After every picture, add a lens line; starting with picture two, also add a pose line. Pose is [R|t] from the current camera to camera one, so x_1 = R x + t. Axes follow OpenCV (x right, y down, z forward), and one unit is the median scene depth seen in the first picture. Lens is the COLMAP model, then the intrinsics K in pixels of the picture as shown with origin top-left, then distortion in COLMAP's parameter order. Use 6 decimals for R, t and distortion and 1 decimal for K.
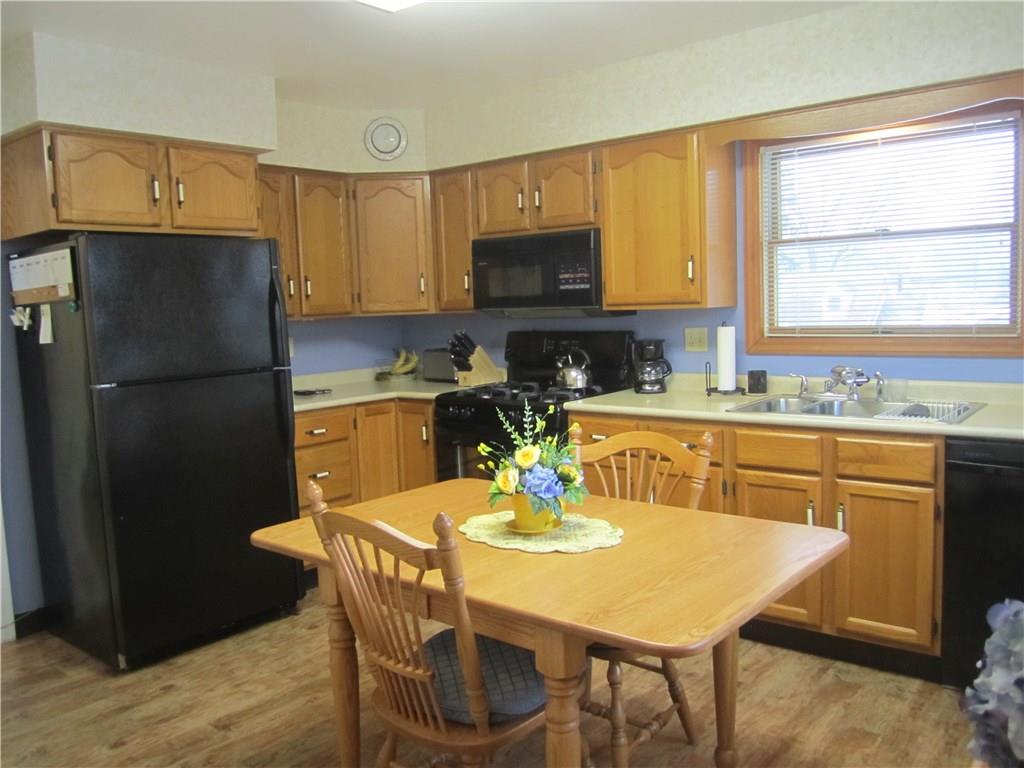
lens RADIAL K [[843.5, 0, 512.0], [0, 843.5, 384.0], [0, 0, 1]] dist [-0.093107, 0.001978]
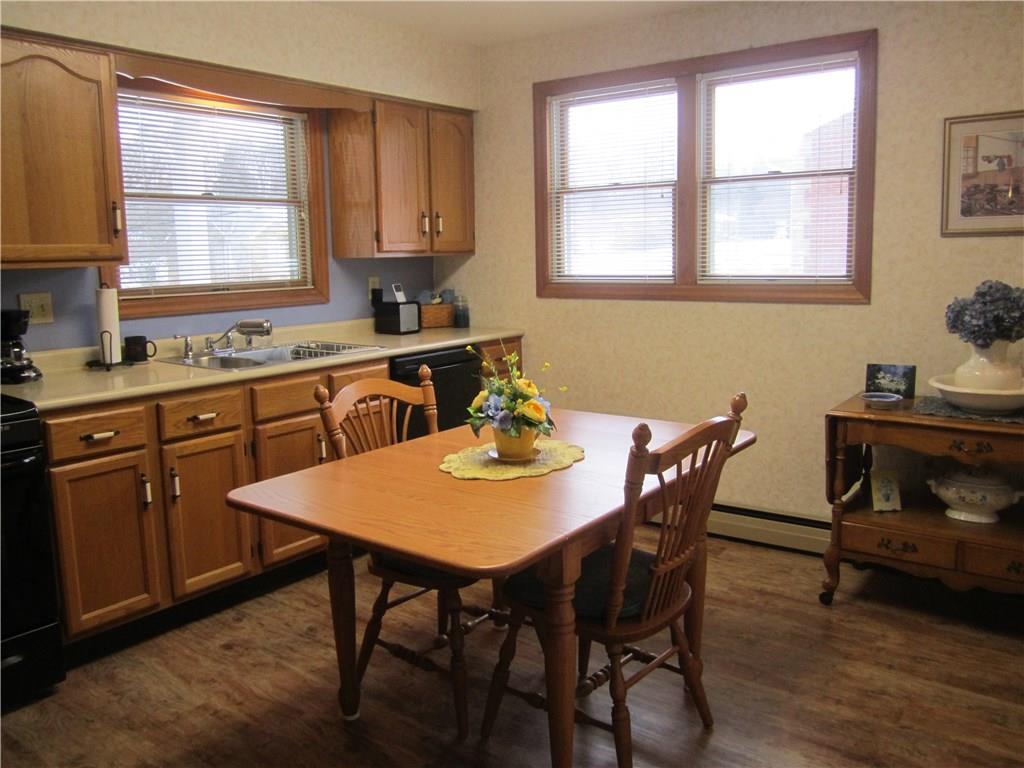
lens RADIAL K [[843.5, 0, 512.0], [0, 843.5, 384.0], [0, 0, 1]] dist [-0.093107, 0.001978]
pose [[-0.076328, -0.111219, 0.990860, -0.691035], [0.112236, 0.986485, 0.119374, -0.029232], [-0.990746, 0.120322, -0.062814, 0.729102]]
